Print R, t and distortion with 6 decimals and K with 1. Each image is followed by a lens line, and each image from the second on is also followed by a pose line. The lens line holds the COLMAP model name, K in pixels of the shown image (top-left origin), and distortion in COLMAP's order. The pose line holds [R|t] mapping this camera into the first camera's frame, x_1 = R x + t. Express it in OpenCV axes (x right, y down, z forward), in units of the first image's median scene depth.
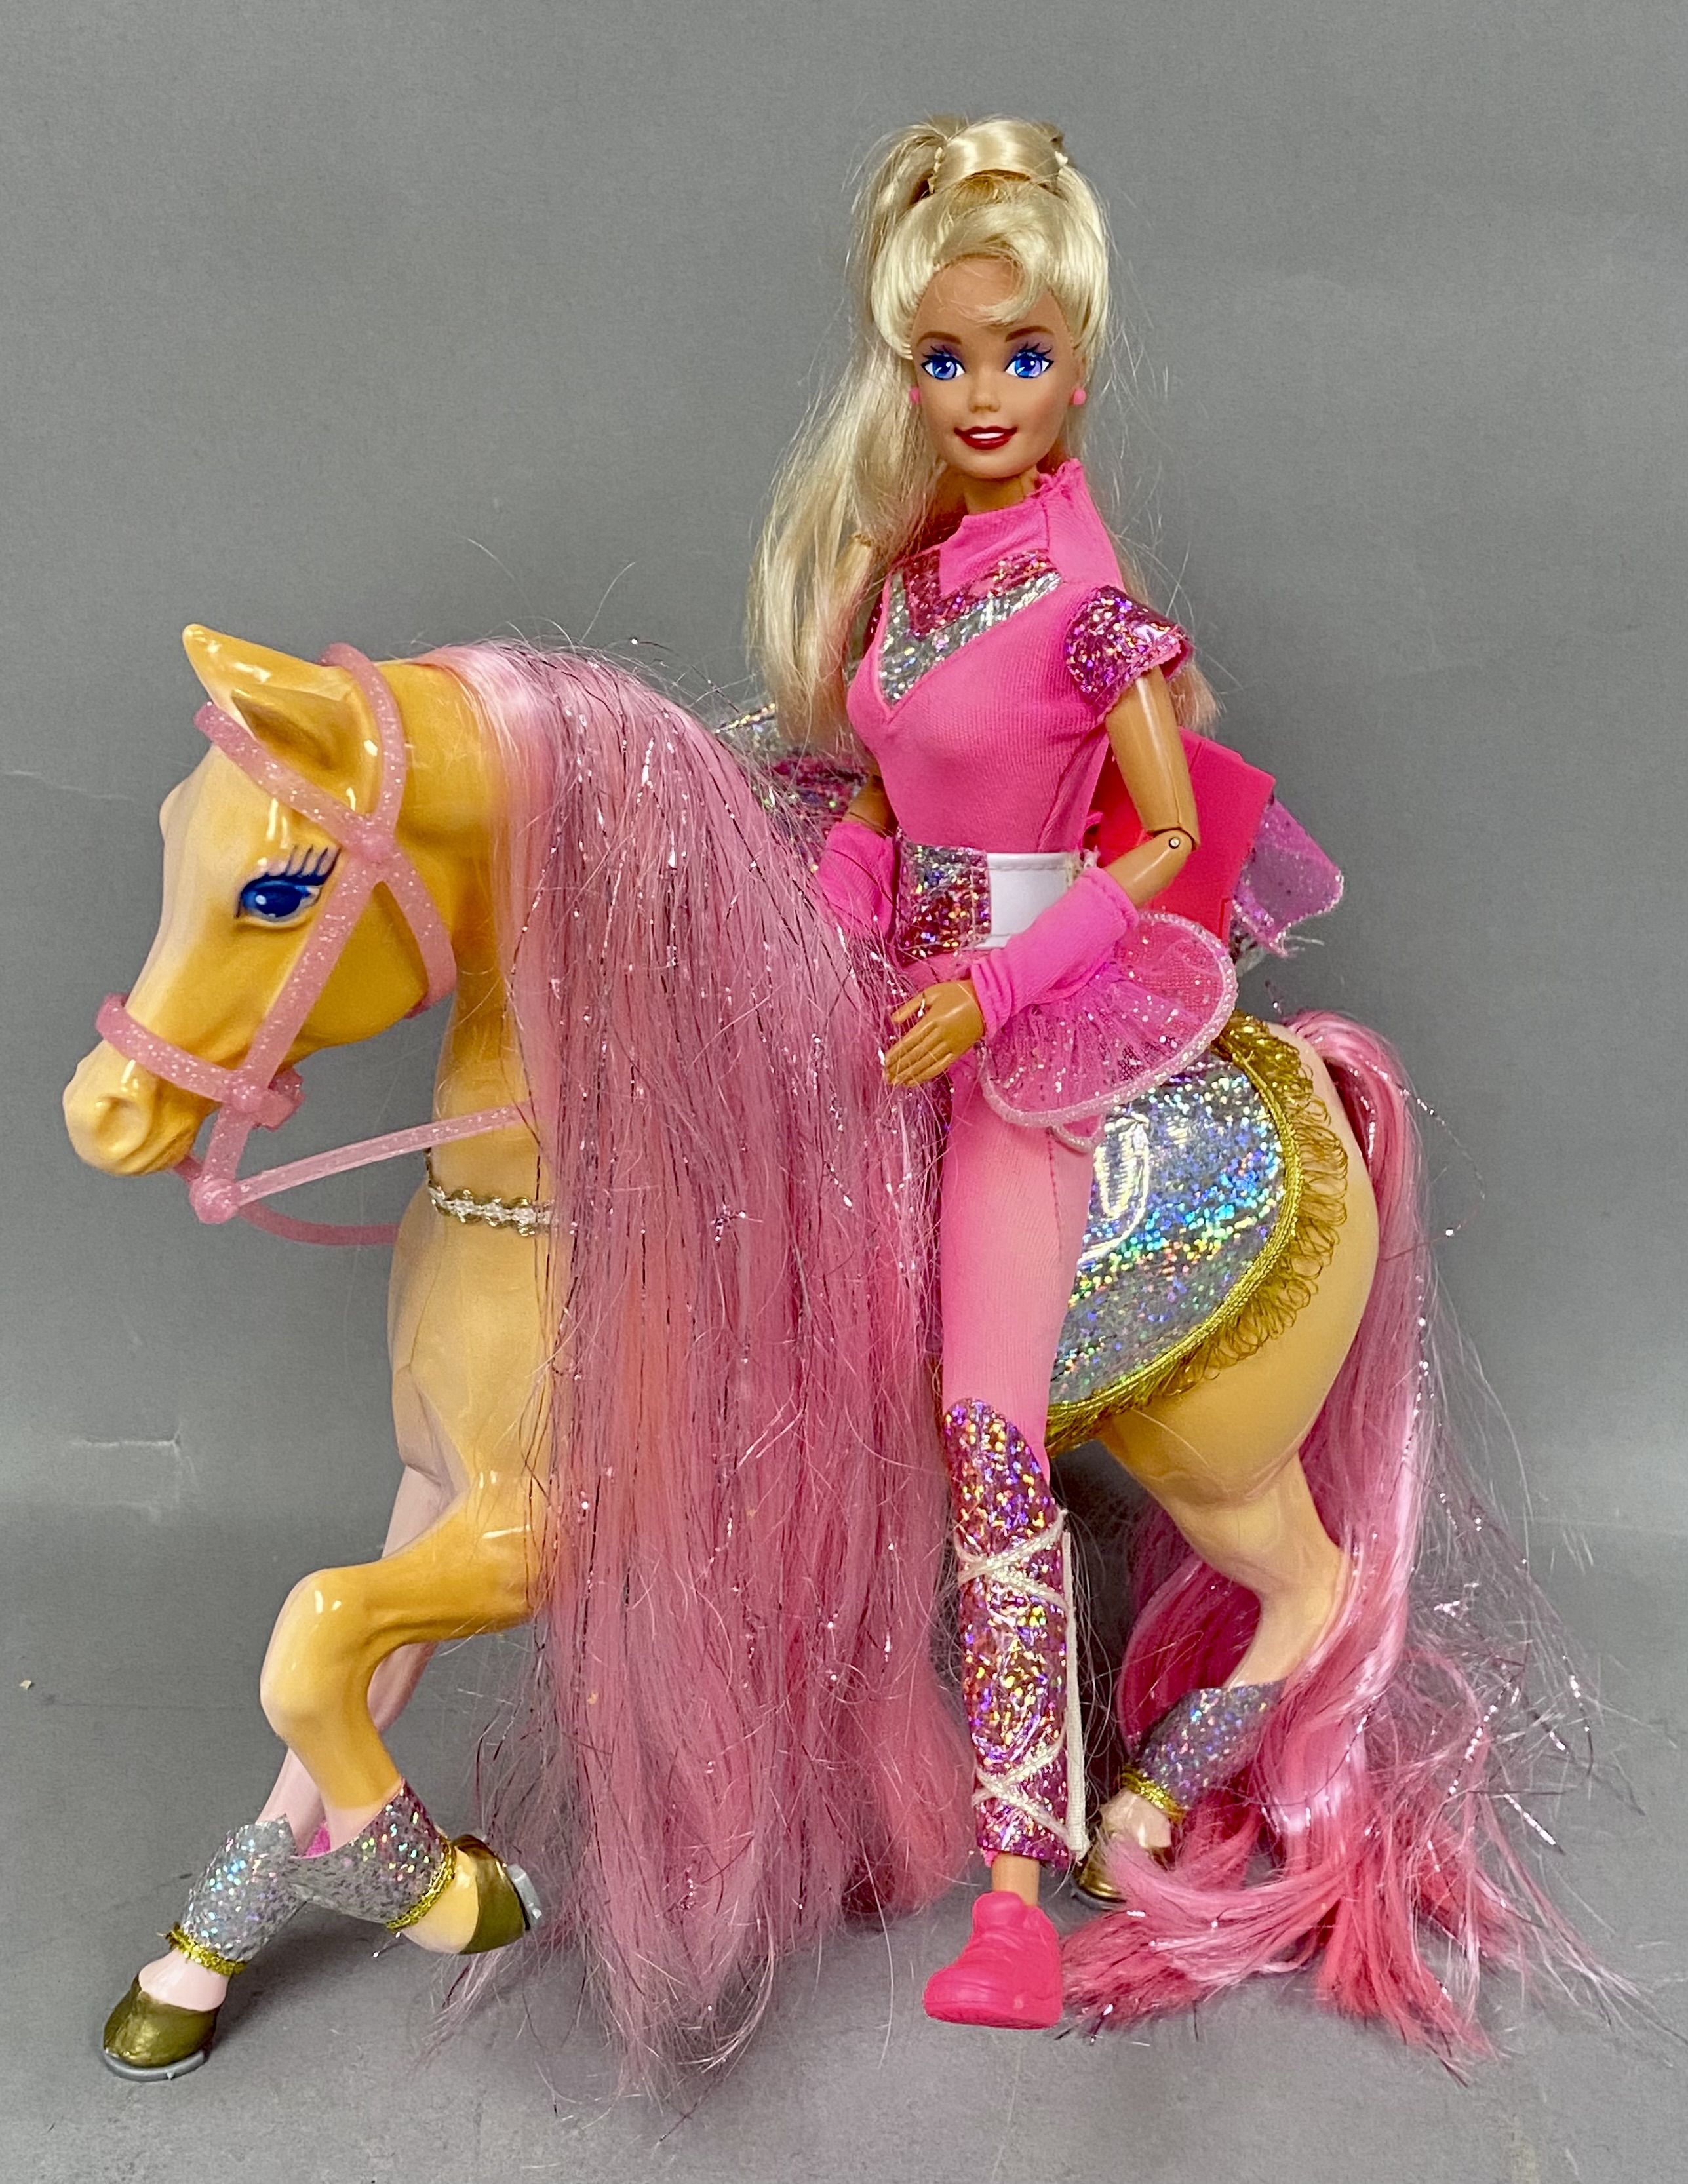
lens RADIAL K [[2626.6, 0, 844.0], [0, 2626.6, 1092.0], [0, 0, 1]] dist [0.116705, -0.354716]
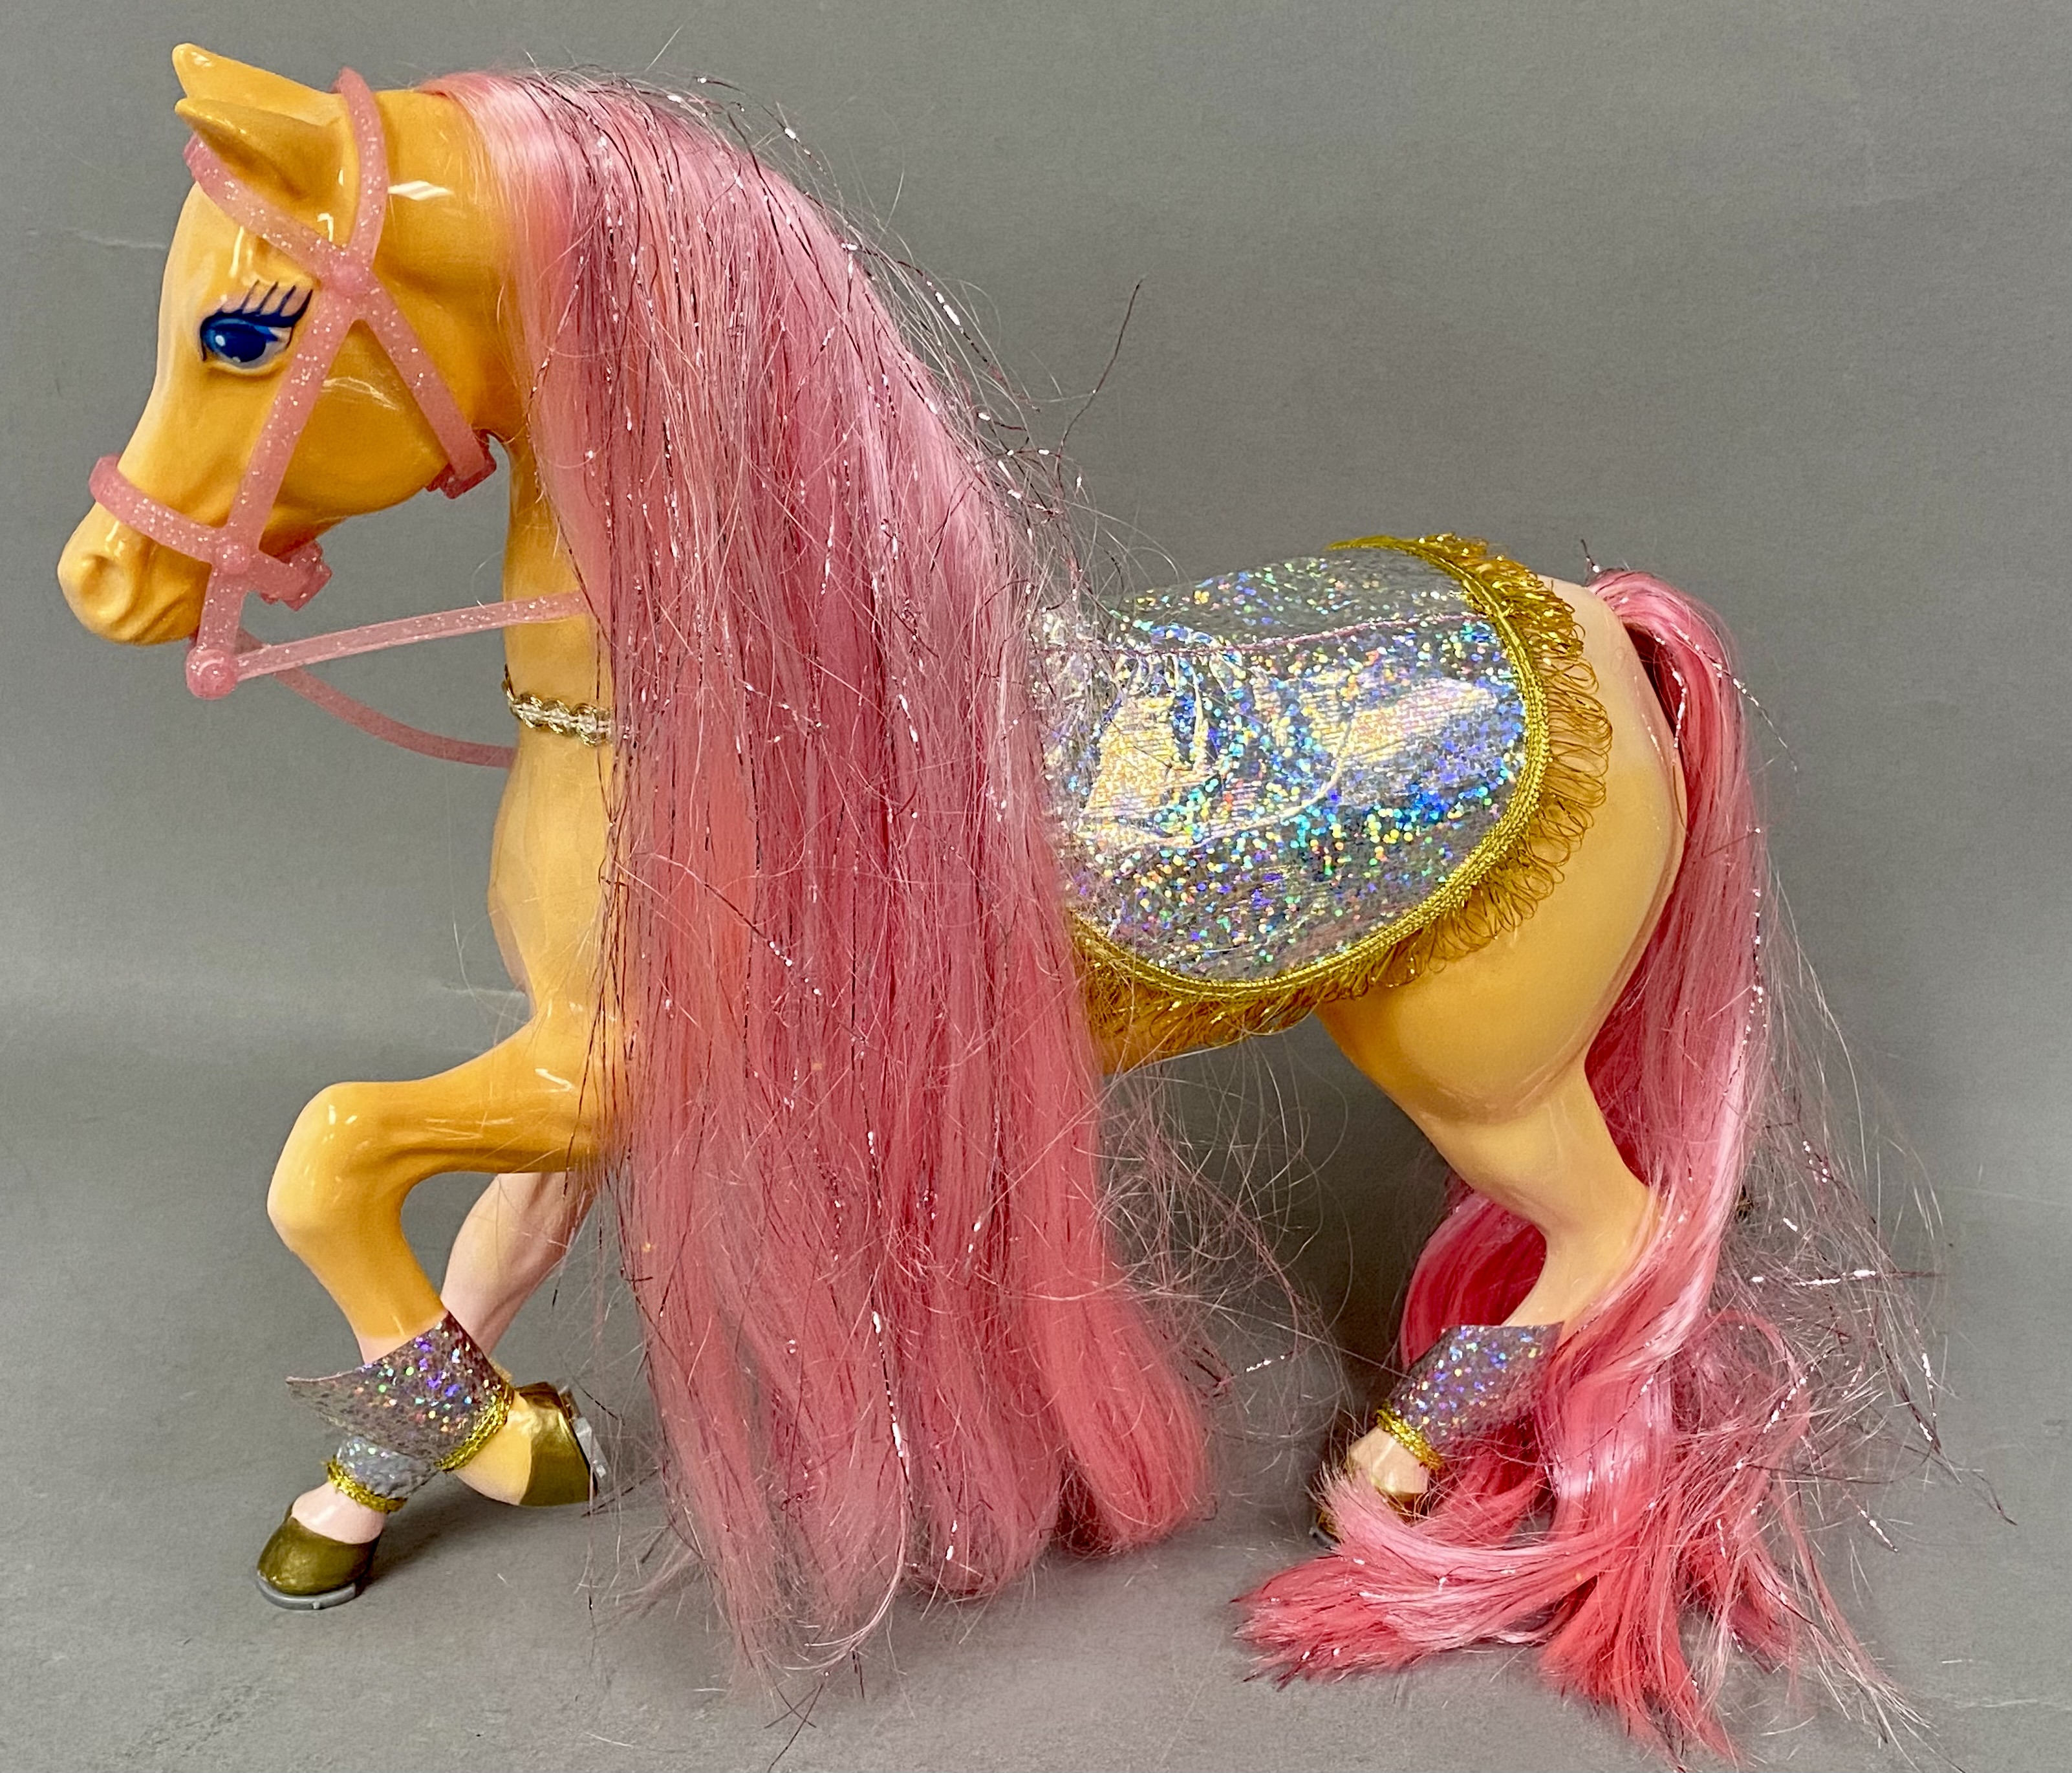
lens RADIAL K [[2621.8, 0, 1036.0], [0, 2621.8, 886.5], [0, 0, 1]] dist [0.081796, -0.226065]
pose [[0.976513, 0.059714, -0.207019, 0.219555], [-0.049399, 0.997283, 0.054645, 0.044814], [0.209720, -0.043135, 0.976810, 0.128933]]
